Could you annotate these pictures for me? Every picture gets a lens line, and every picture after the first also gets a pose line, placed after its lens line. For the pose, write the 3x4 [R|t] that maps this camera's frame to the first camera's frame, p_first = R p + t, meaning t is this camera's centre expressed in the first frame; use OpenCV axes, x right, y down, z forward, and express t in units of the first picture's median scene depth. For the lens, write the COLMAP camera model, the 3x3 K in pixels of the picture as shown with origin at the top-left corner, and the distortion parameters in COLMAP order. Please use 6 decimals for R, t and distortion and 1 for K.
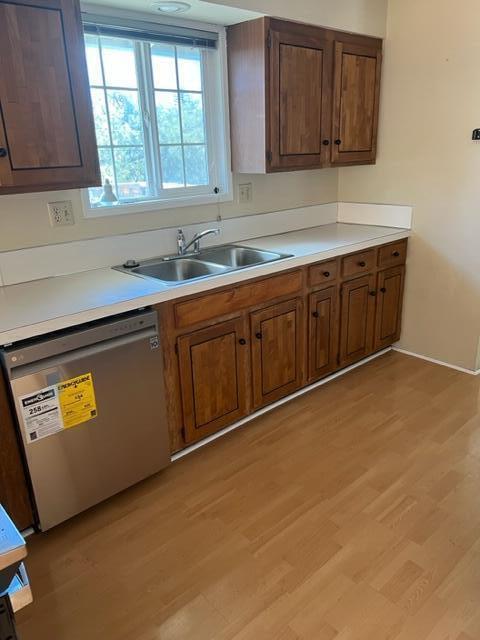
lens RADIAL K [[481.6, 0, 240.0], [0, 481.6, 320.0], [0, 0, 1]] dist [0.061917, -0.098083]
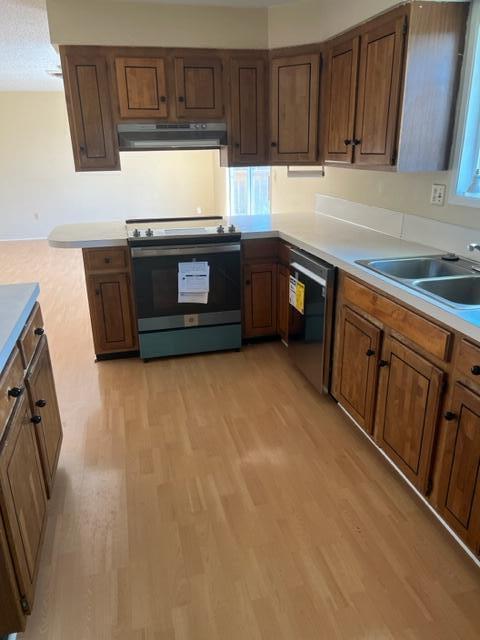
lens RADIAL K [[481.6, 0, 240.0], [0, 481.6, 320.0], [0, 0, 1]] dist [0.061917, -0.098083]
pose [[-0.473201, 0.332489, -0.815801, 0.889348], [-0.269512, 0.827004, 0.493384, -0.411861], [0.838715, 0.453338, -0.301729, 1.078186]]
